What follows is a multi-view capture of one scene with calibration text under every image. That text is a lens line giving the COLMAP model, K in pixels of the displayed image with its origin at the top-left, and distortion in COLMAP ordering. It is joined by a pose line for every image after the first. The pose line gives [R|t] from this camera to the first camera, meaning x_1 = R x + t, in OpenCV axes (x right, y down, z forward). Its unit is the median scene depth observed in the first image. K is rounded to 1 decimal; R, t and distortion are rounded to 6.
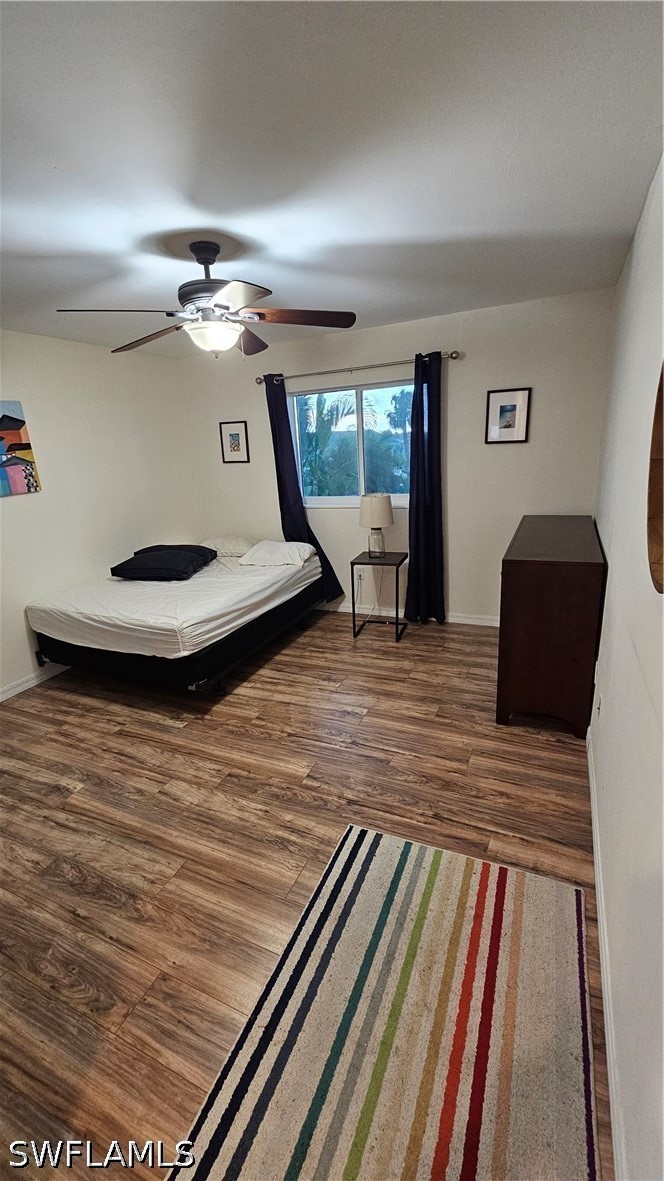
lens RADIAL K [[486.6, 0, 330.3], [0, 486.6, 592.4], [0, 0, 1]] dist [0.000519, -0.000326]
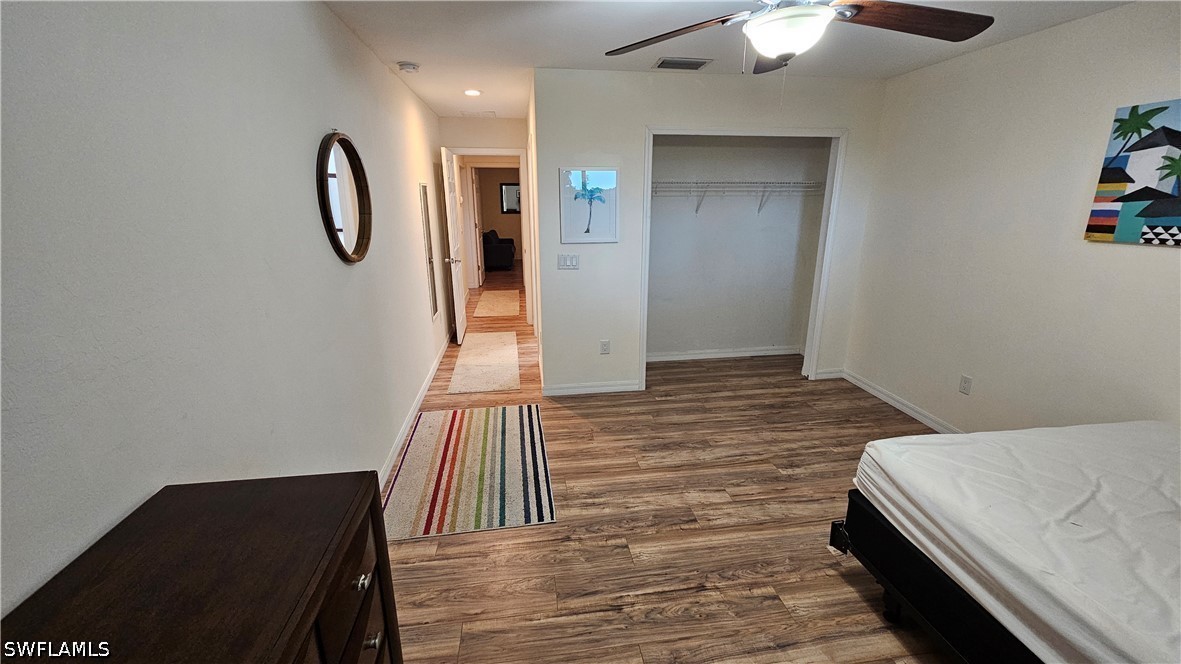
lens RADIAL K [[486.6, 0, 589.0], [0, 486.6, 334.2], [0, 0, 1]] dist [0.000519, -0.000326]
pose [[-0.839859, 0.210658, -0.500261, 0.448222], [-0.108076, 0.838272, 0.534434, -0.517439], [0.531937, 0.502915, -0.681263, 1.565901]]
